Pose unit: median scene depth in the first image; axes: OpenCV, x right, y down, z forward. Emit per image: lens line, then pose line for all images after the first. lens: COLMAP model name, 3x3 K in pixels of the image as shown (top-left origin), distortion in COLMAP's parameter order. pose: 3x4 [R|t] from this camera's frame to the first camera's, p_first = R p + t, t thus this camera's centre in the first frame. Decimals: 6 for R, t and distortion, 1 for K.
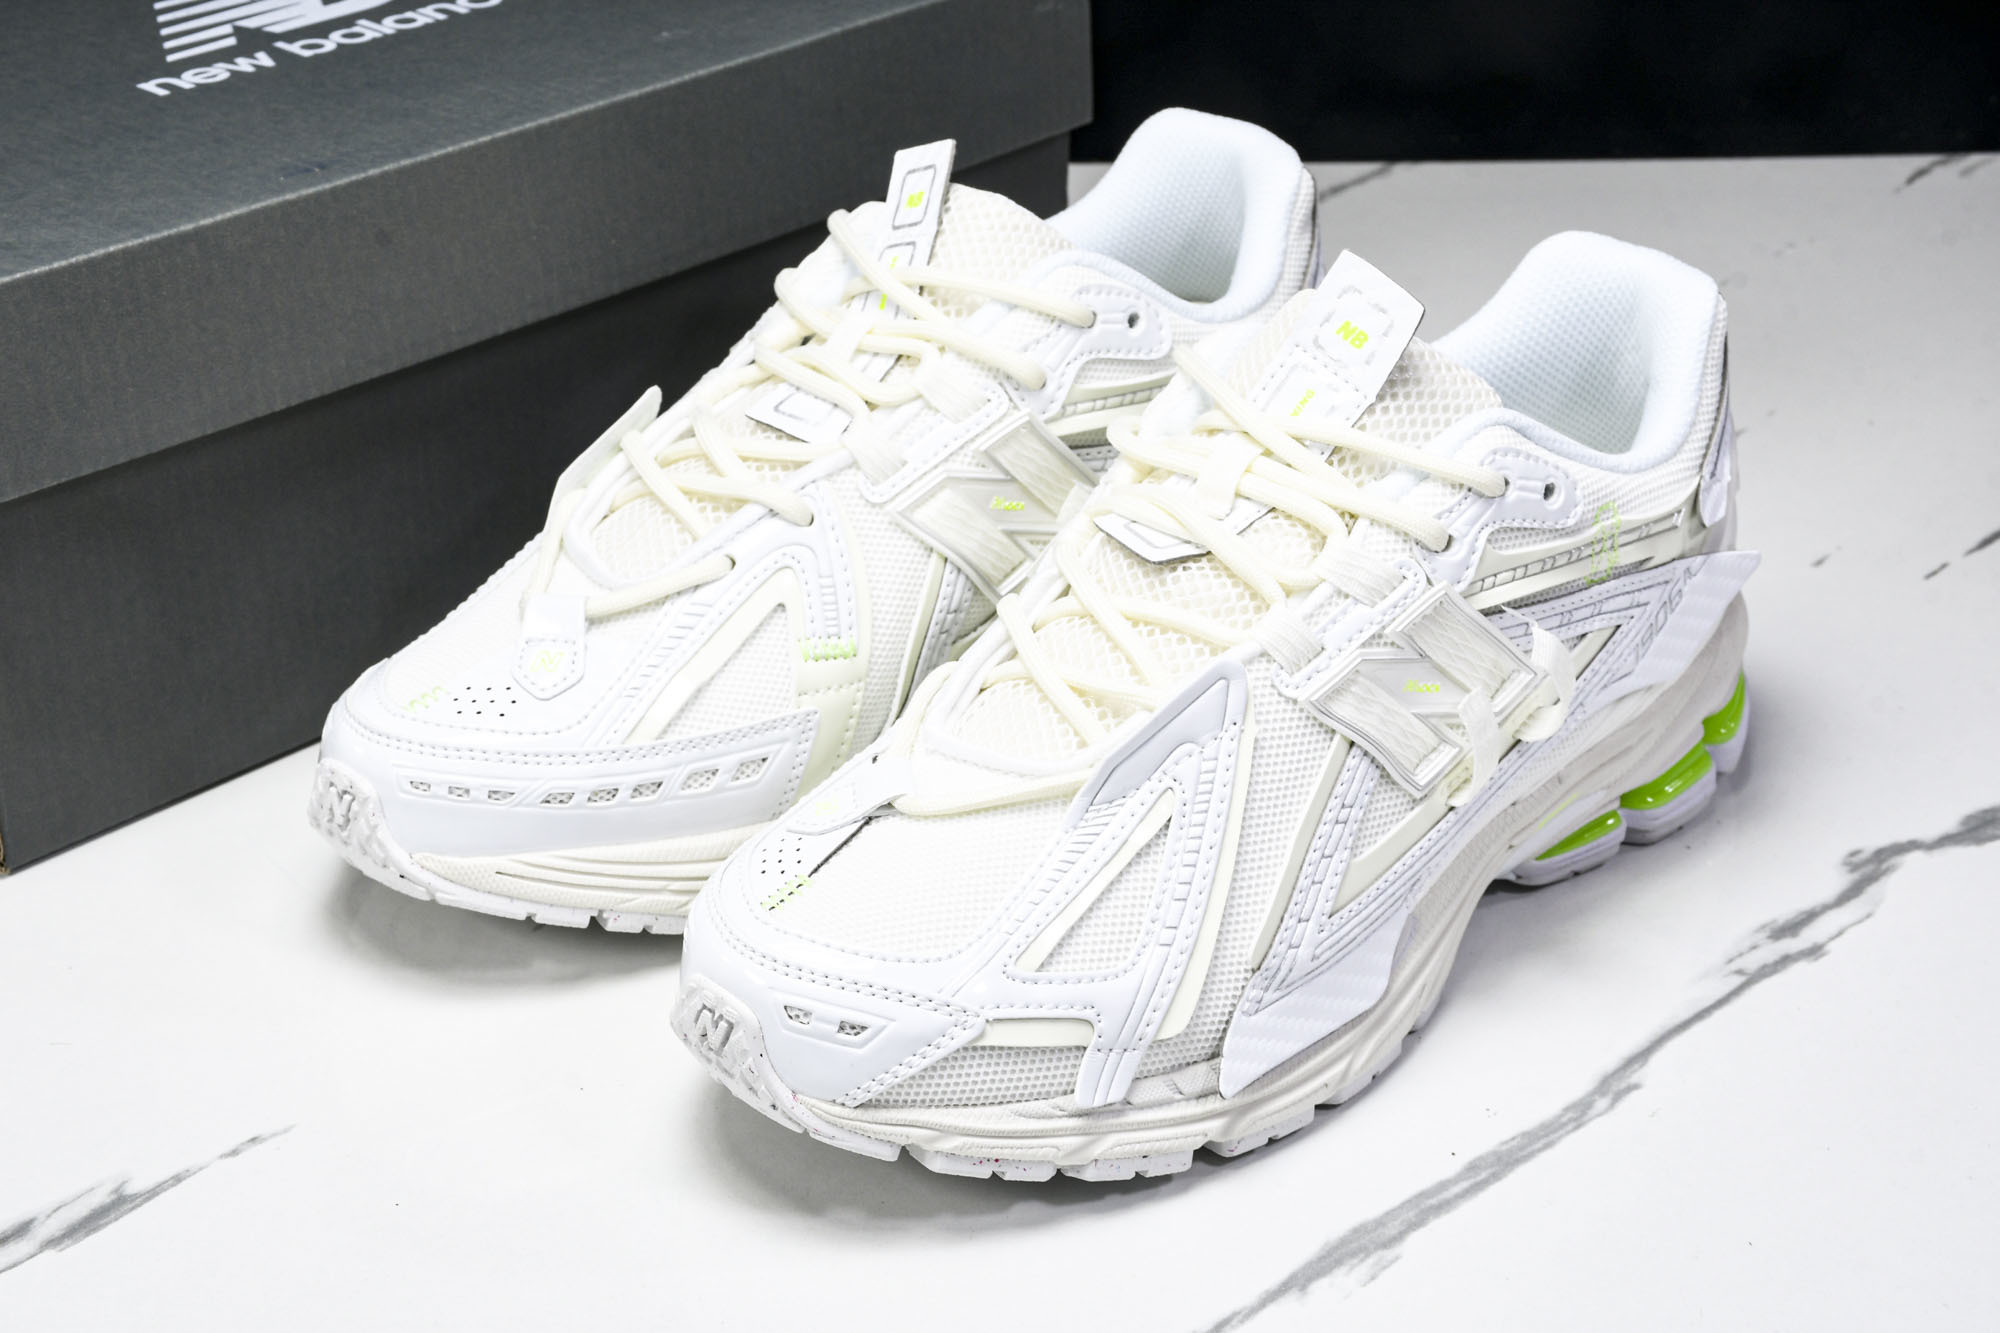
lens RADIAL K [[3726.9, 0, 975.5], [0, 3726.9, 673.6], [0, 0, 1]] dist [0.240871, 0.199755]
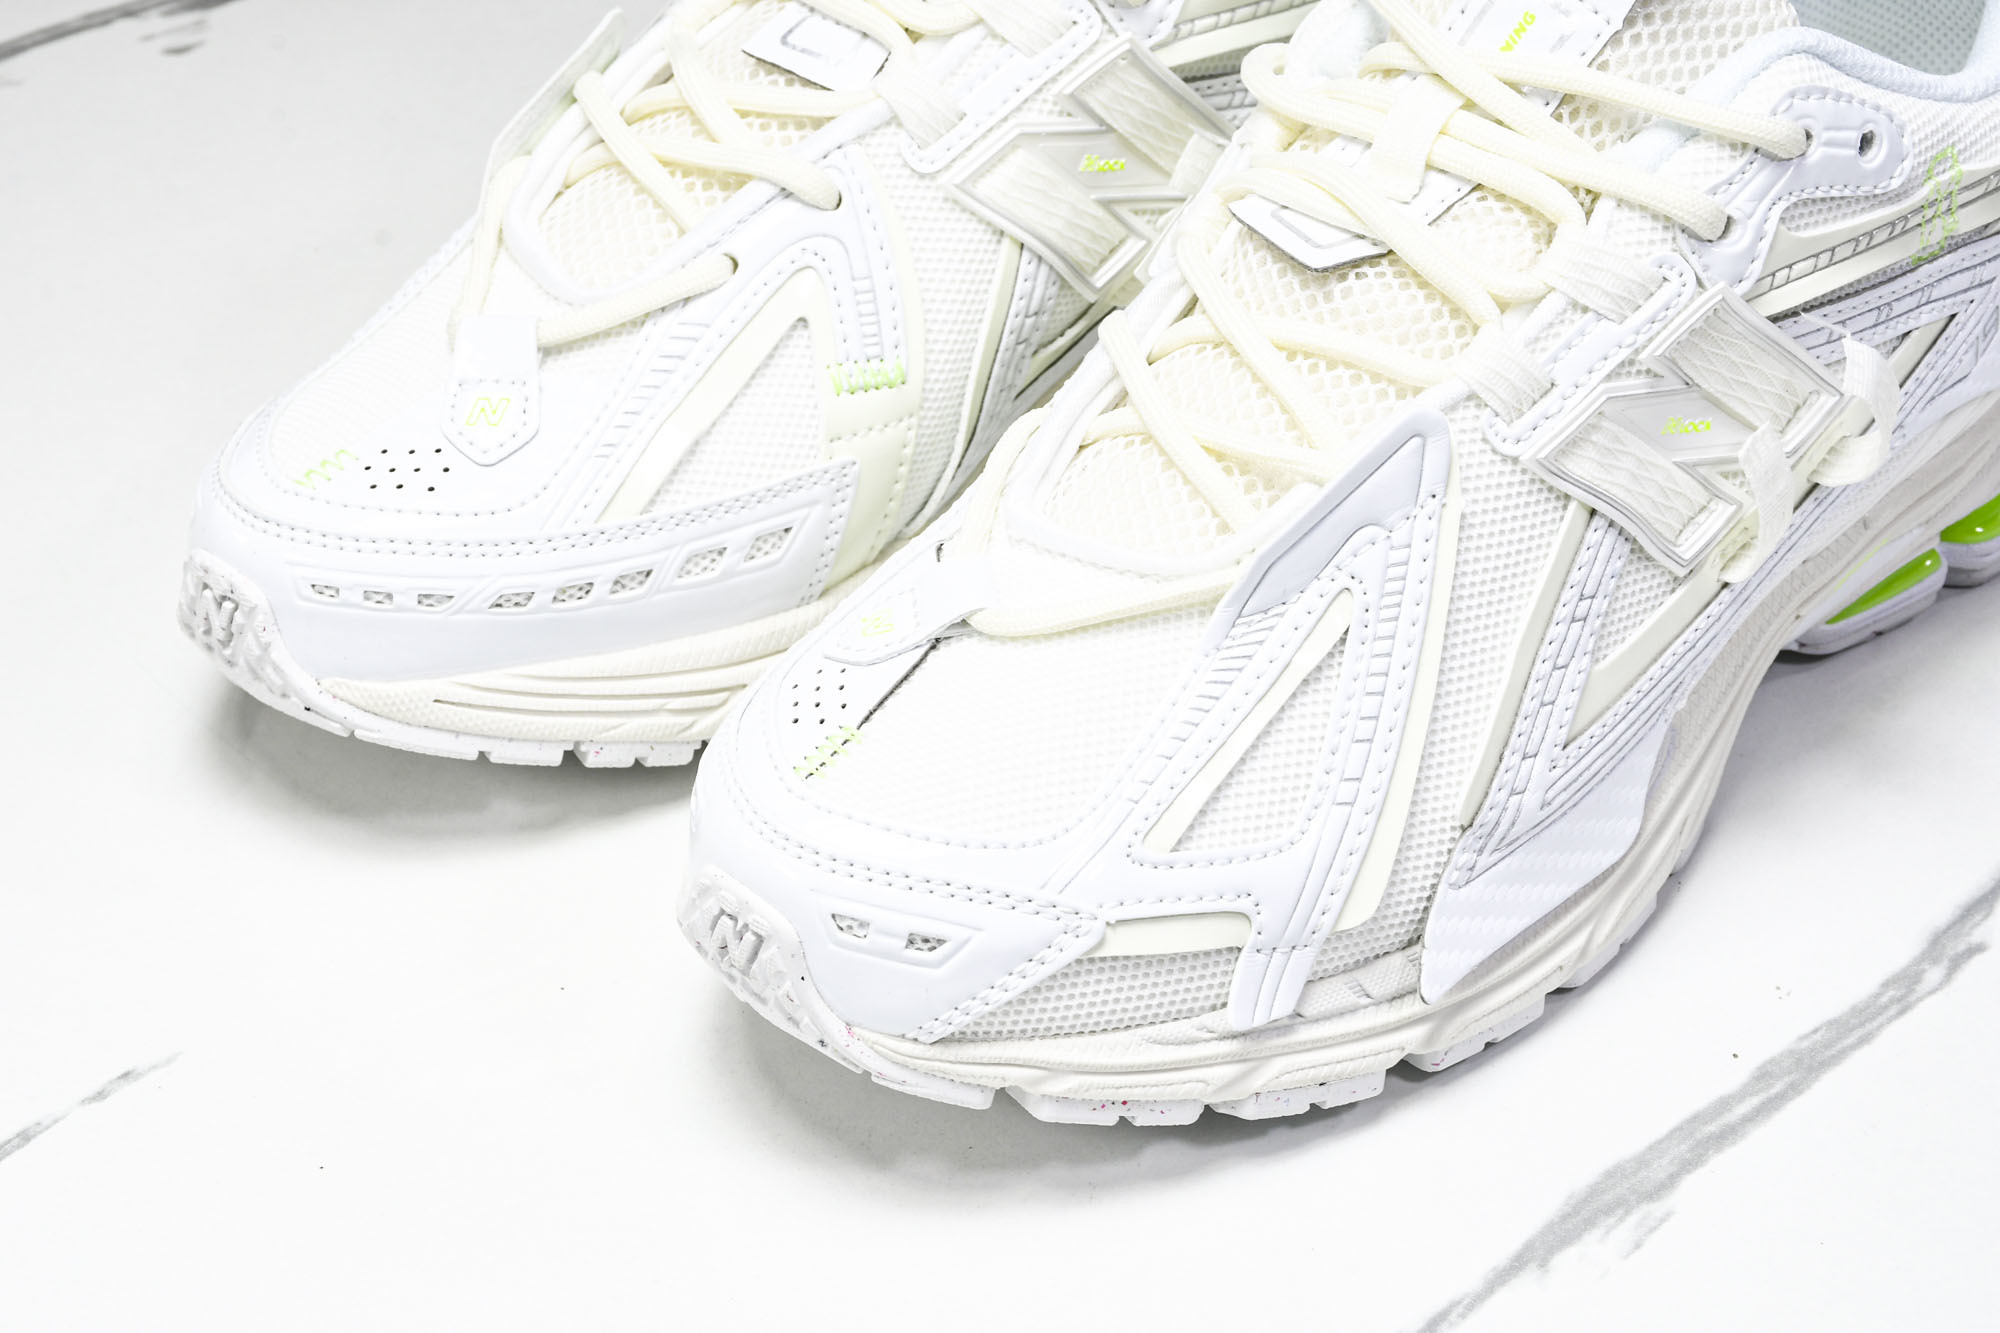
lens RADIAL K [[4200.7, 0, 977.5], [0, 4200.7, 685.4], [0, 0, 1]] dist [0.281932, 0.872718]
pose [[0.999538, -0.029261, -0.008216, -0.013480], [0.030112, 0.990091, 0.137158, -0.064039], [0.004121, -0.137342, 0.990515, 0.174932]]
